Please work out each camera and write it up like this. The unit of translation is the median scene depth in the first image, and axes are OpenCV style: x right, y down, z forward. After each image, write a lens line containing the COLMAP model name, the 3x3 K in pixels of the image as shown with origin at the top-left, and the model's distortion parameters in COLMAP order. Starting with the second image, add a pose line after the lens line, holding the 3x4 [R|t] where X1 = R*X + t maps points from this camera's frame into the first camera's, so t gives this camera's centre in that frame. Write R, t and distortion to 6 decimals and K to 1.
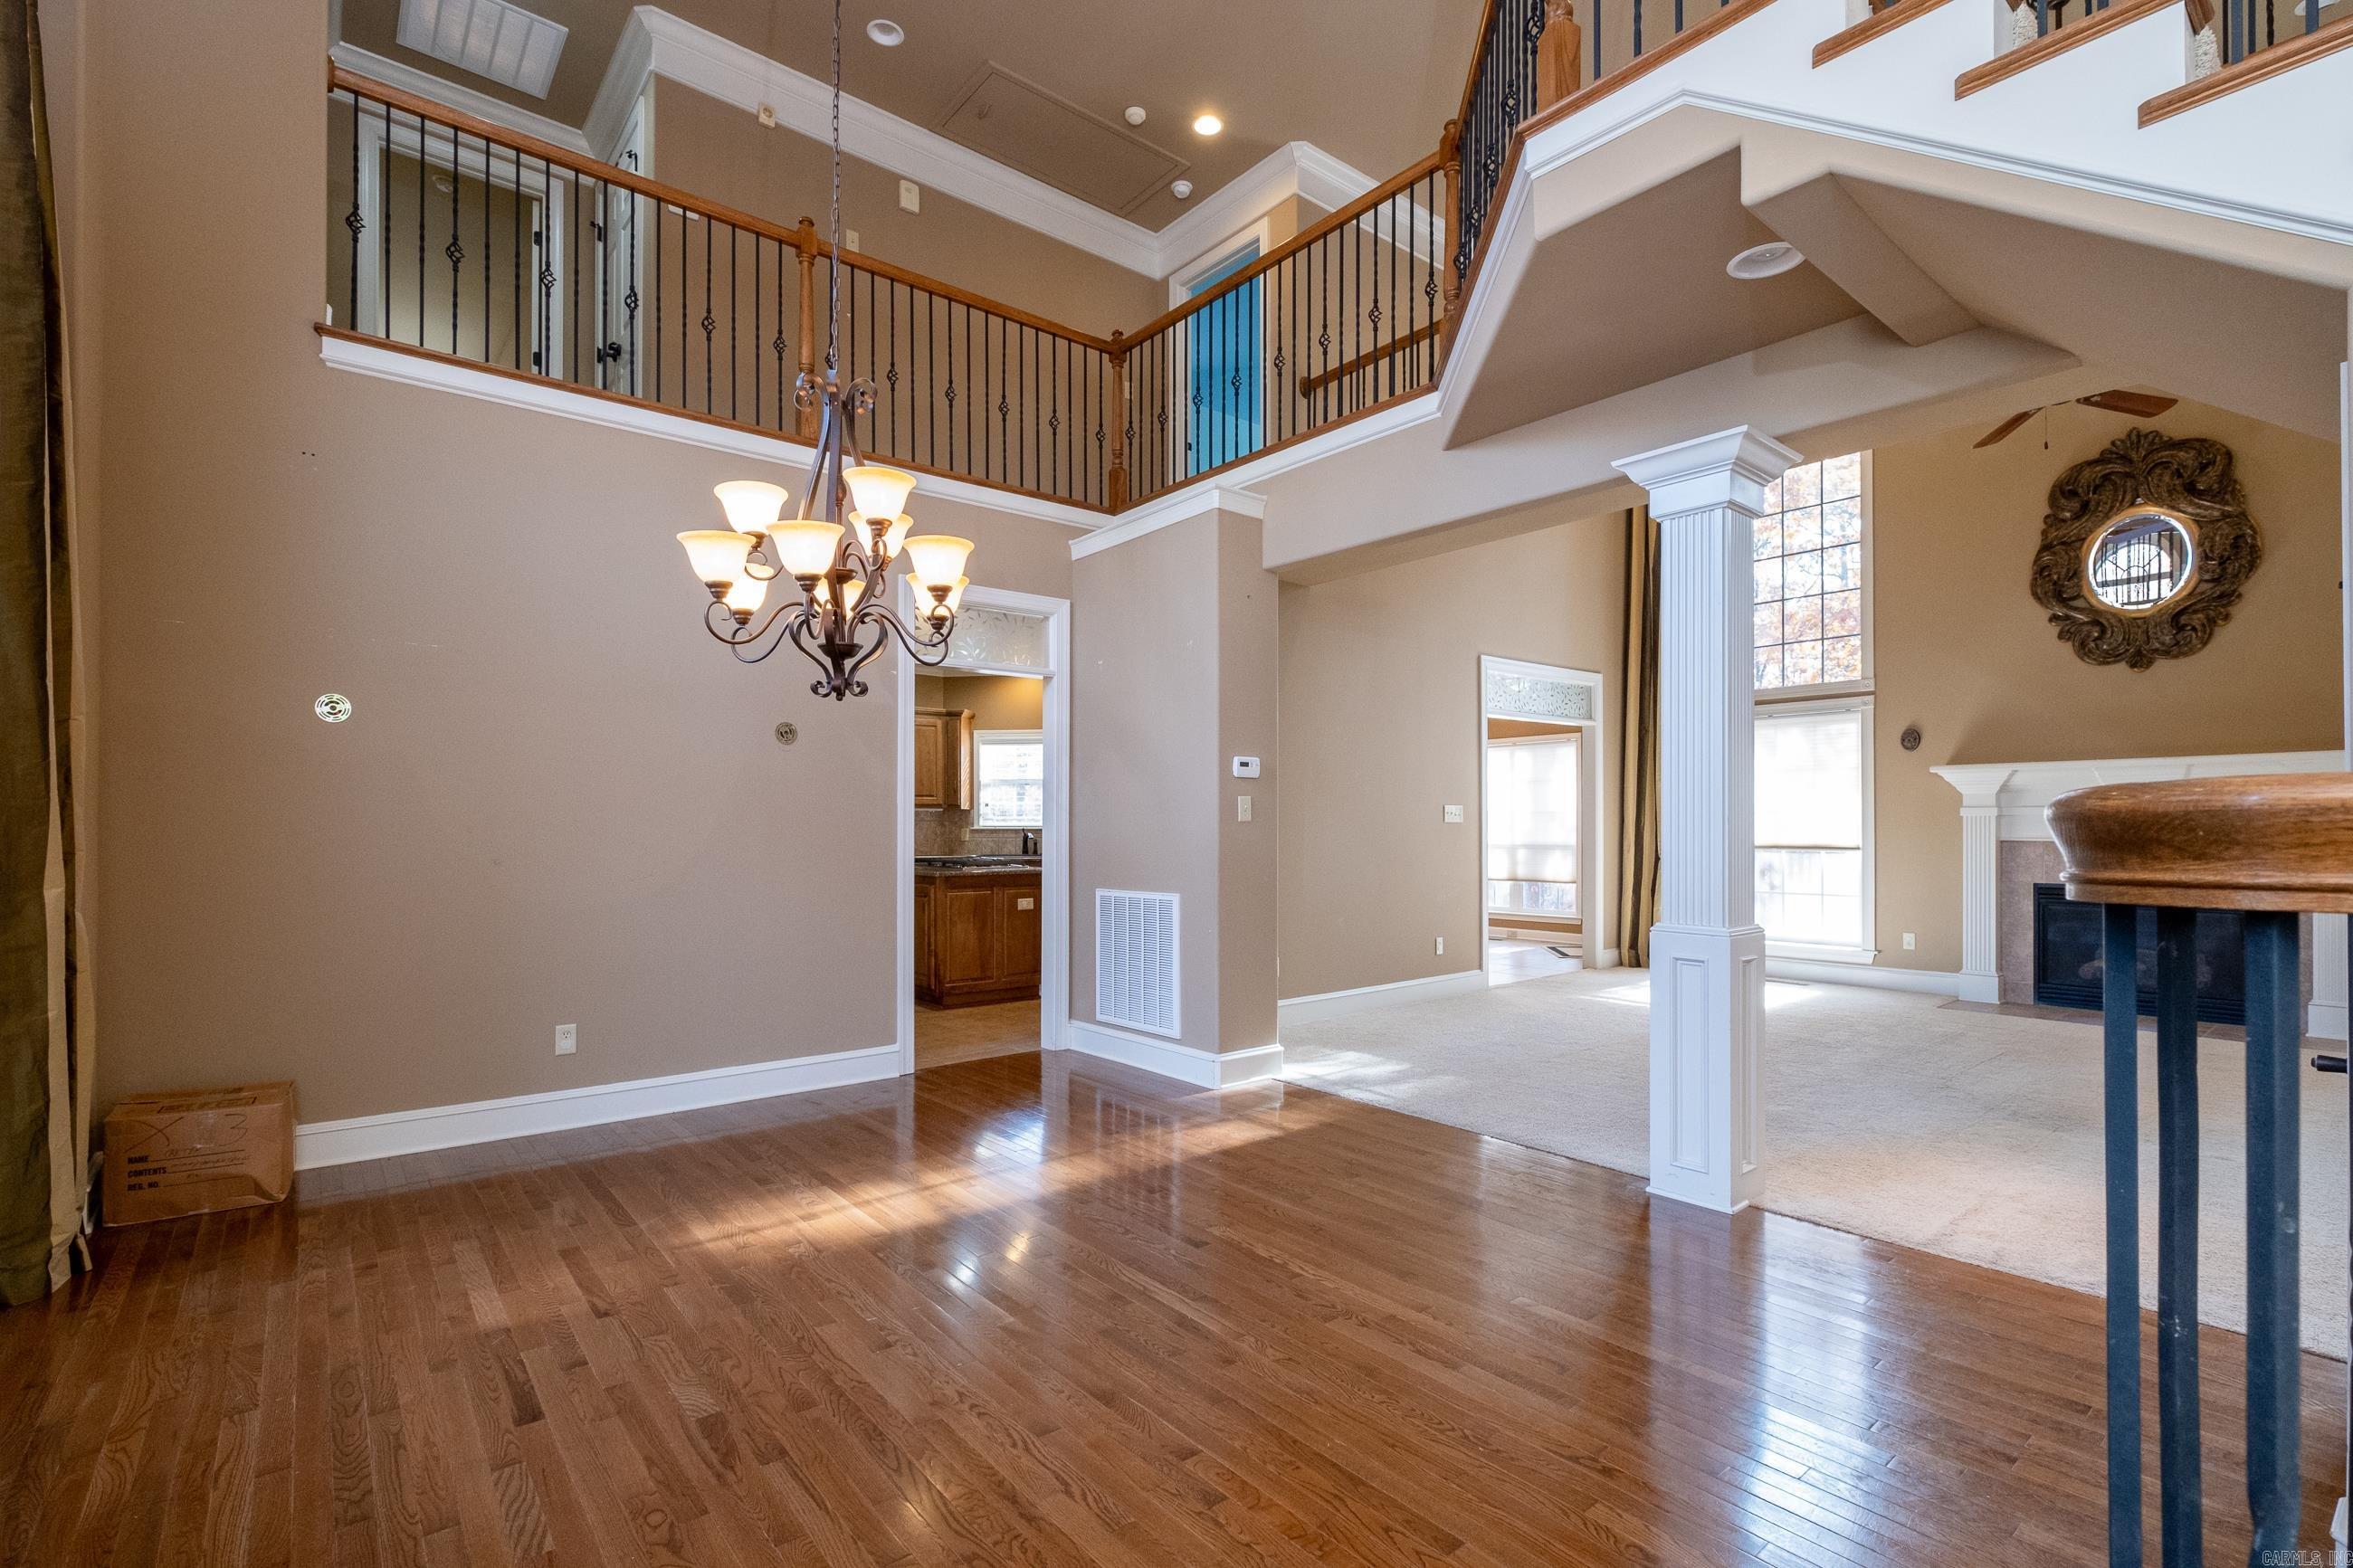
lens RADIAL K [[1064.6, 0, 1173.9], [0, 1064.6, 822.8], [0, 0, 1]] dist [-0.002128, -0.000201]
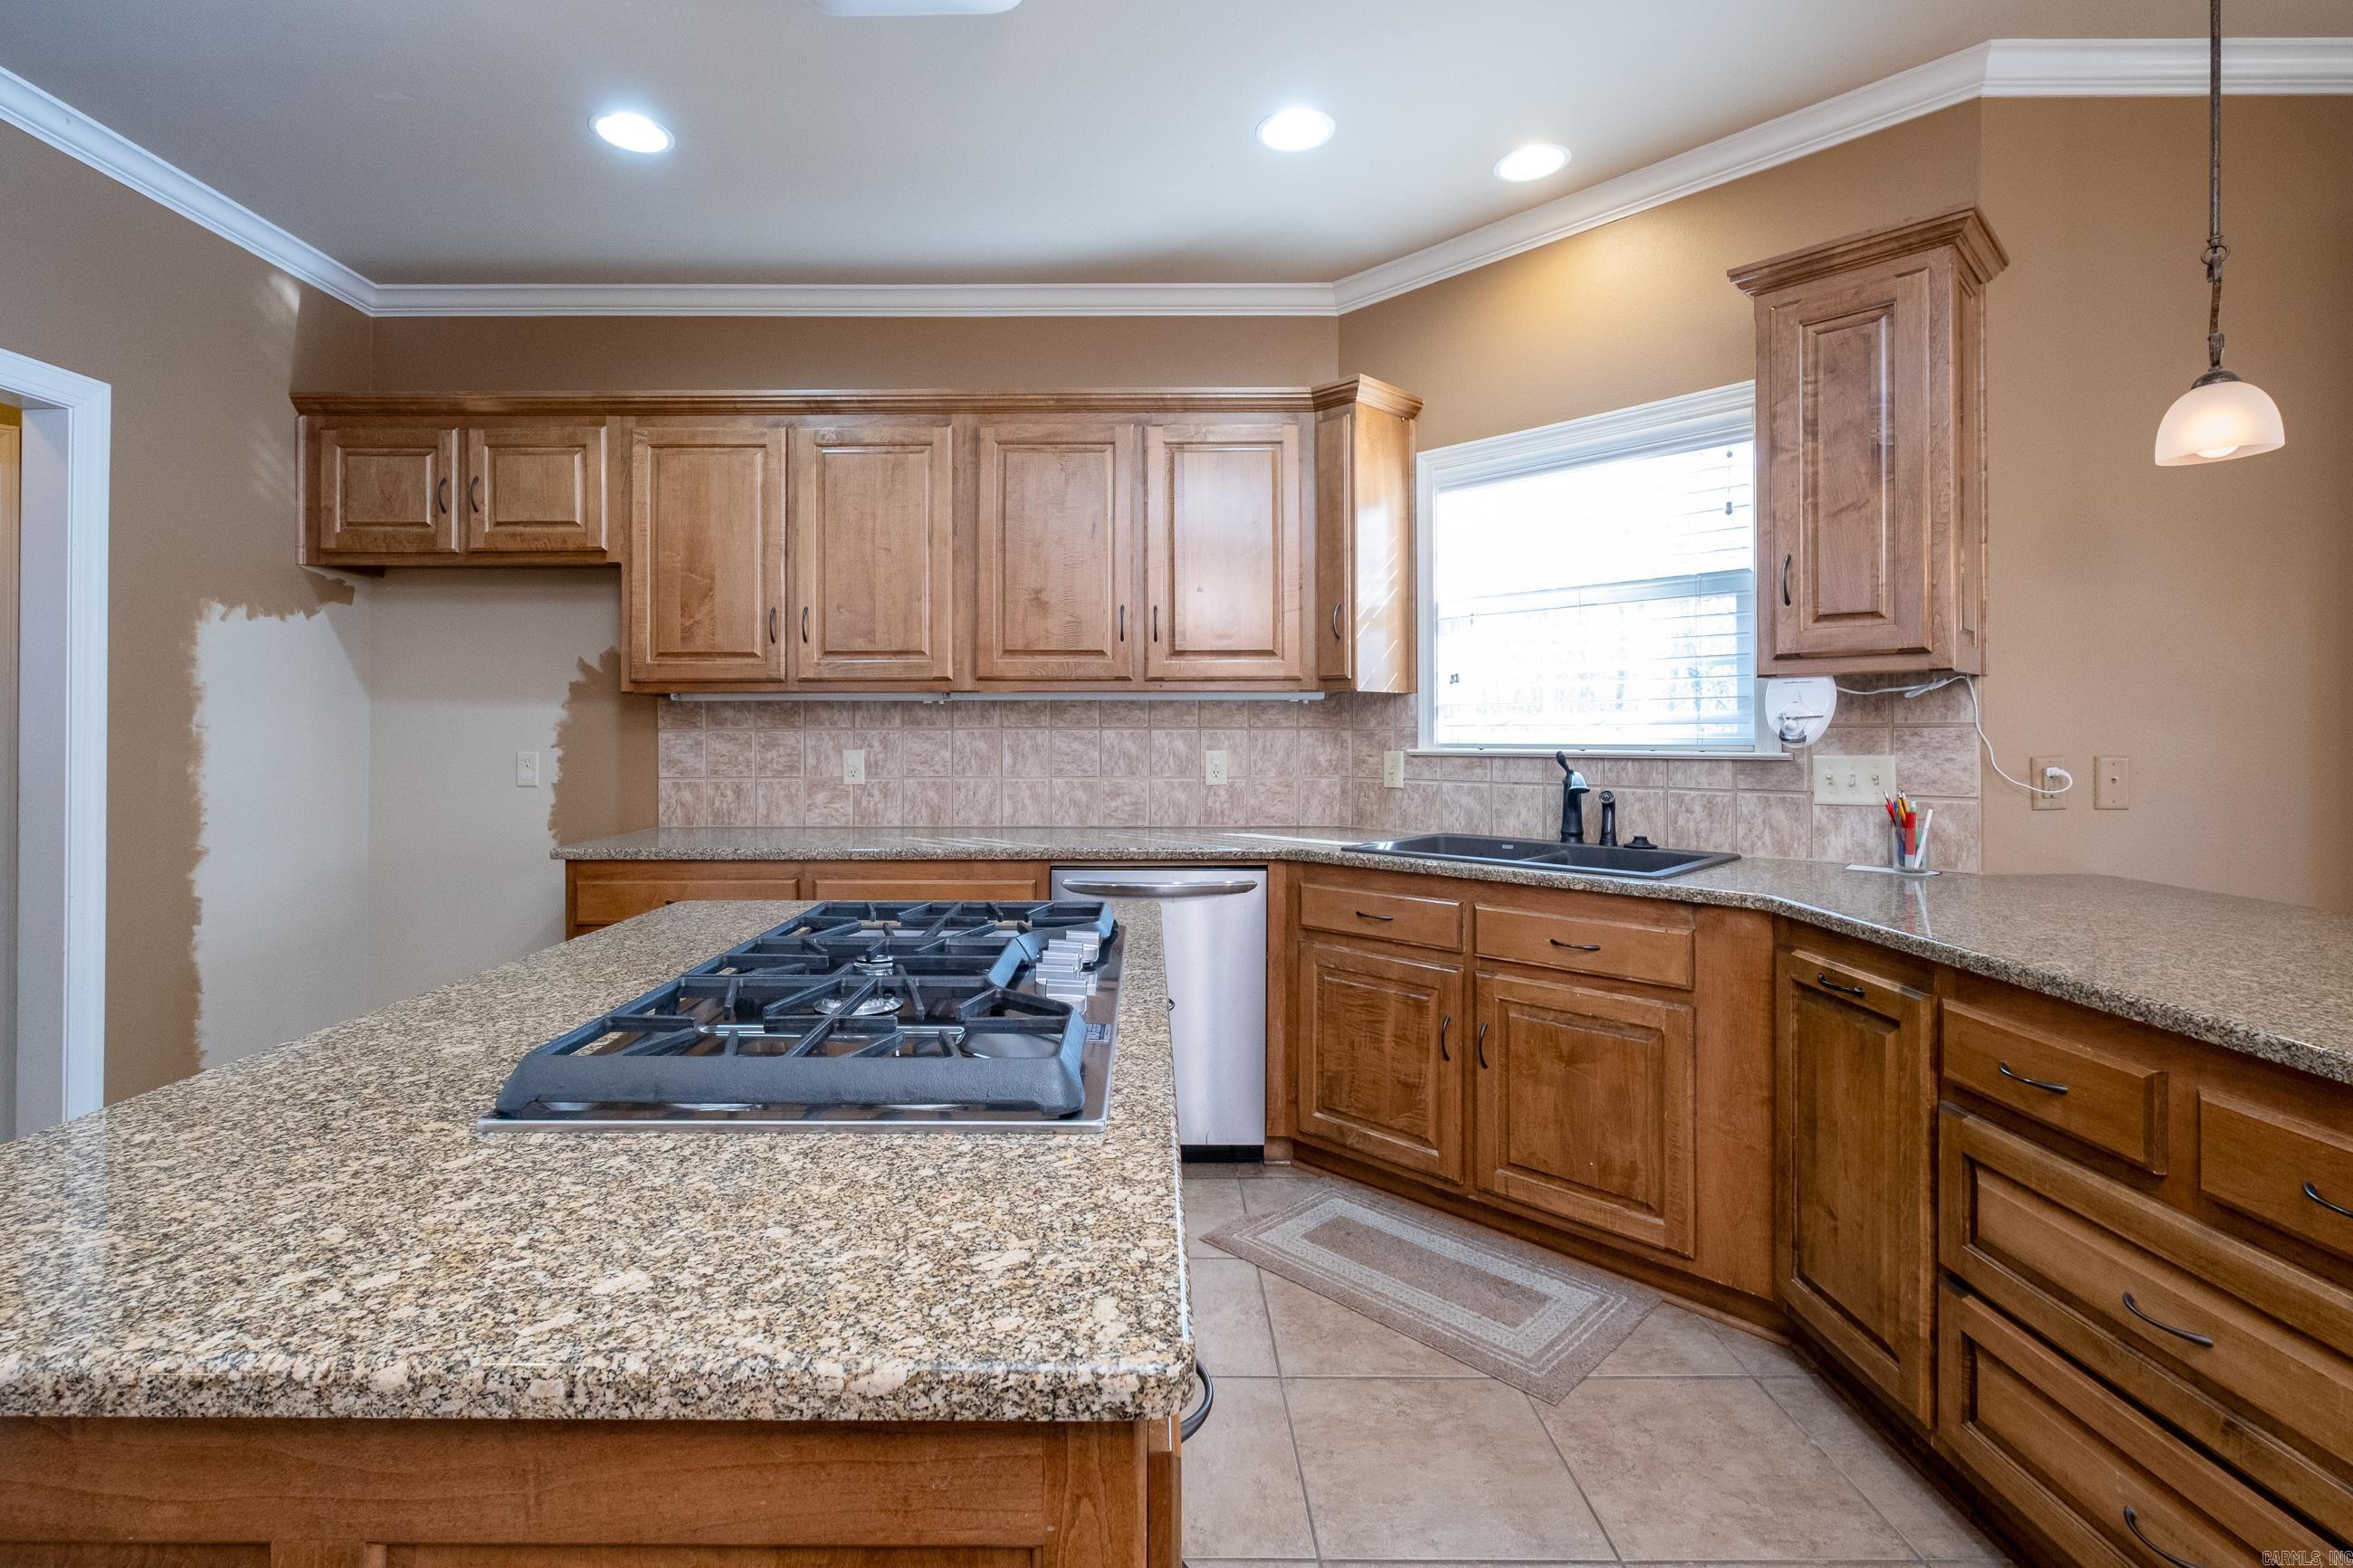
lens RADIAL K [[1069.4, 0, 1139.8], [0, 1069.4, 739.2], [0, 0, 1]] dist [-0.001889, -0.000153]
pose [[0.770656, 0.002409, -0.637247, -0.076921], [0.001271, 0.999985, 0.005317, 0.000138], [0.637250, -0.004907, 0.770642, 1.244109]]
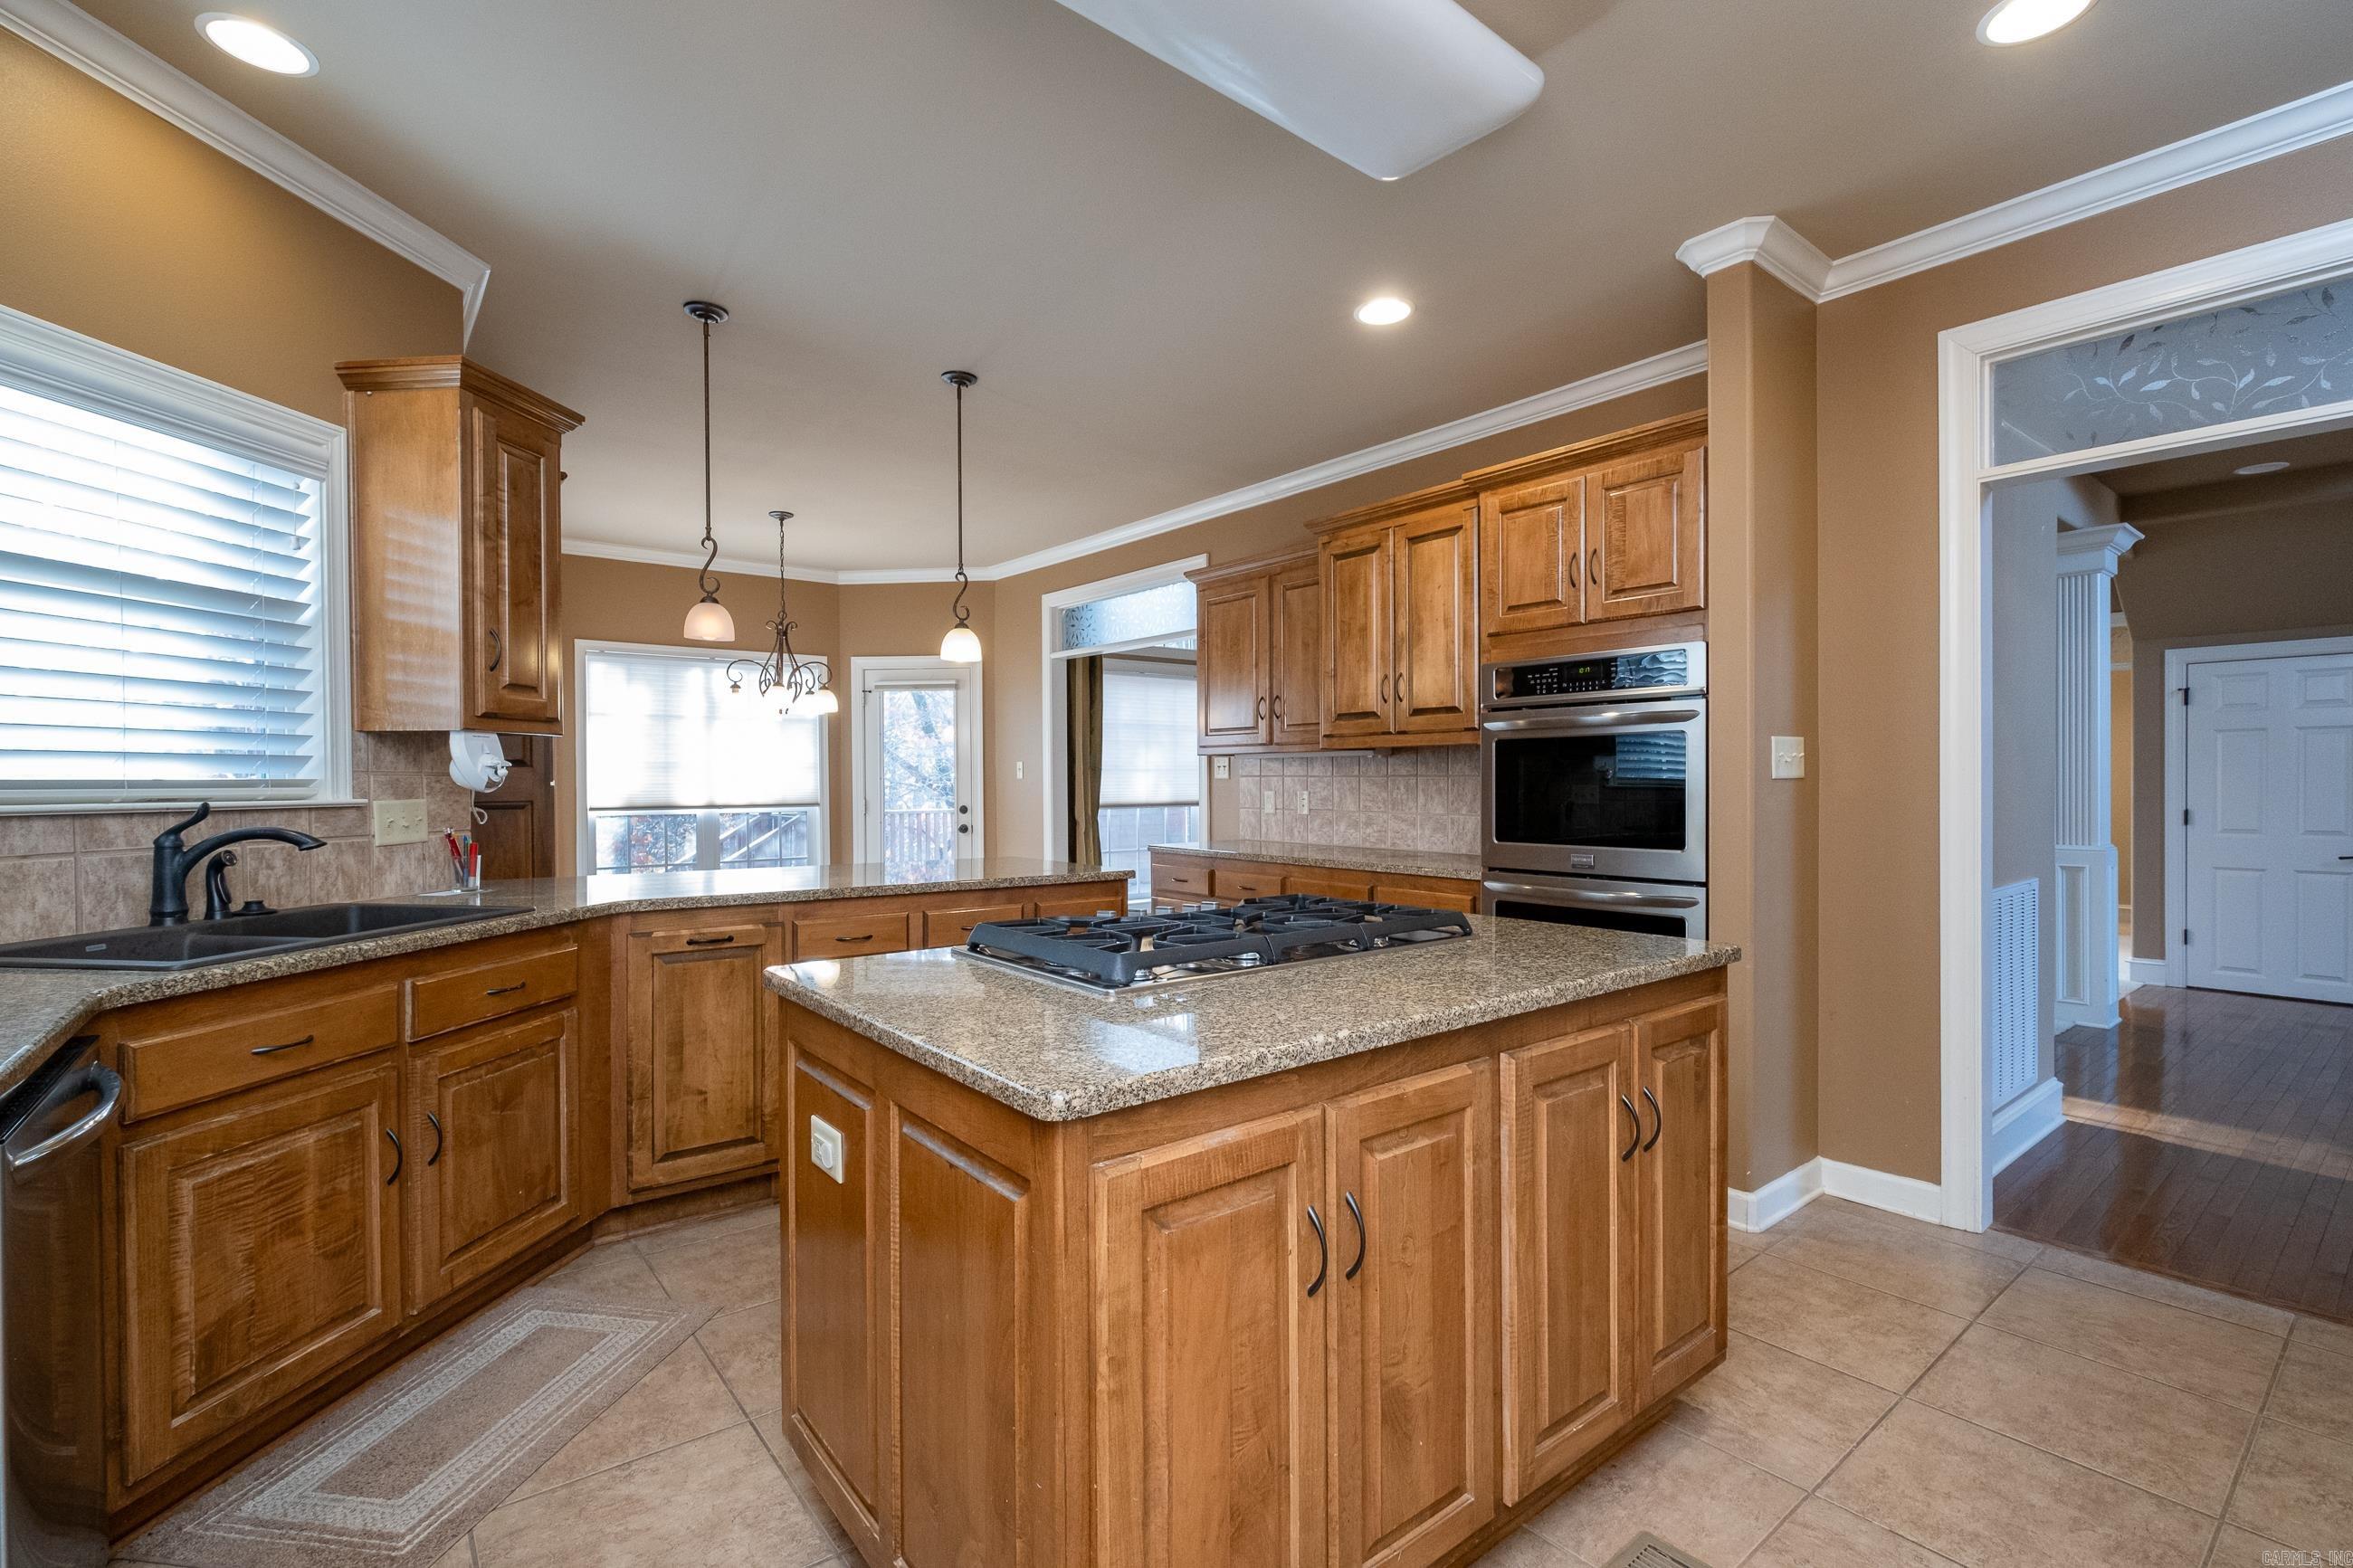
lens RADIAL K [[1060.8, 0, 1185.1], [0, 1060.8, 791.7], [0, 0, 1]] dist [0.001031, 0.000875]
pose [[0.002585, -0.009283, 0.999954, -0.638316], [0.001845, 0.999955, 0.009278, 0.001768], [-0.999995, 0.001821, 0.002602, 1.406720]]
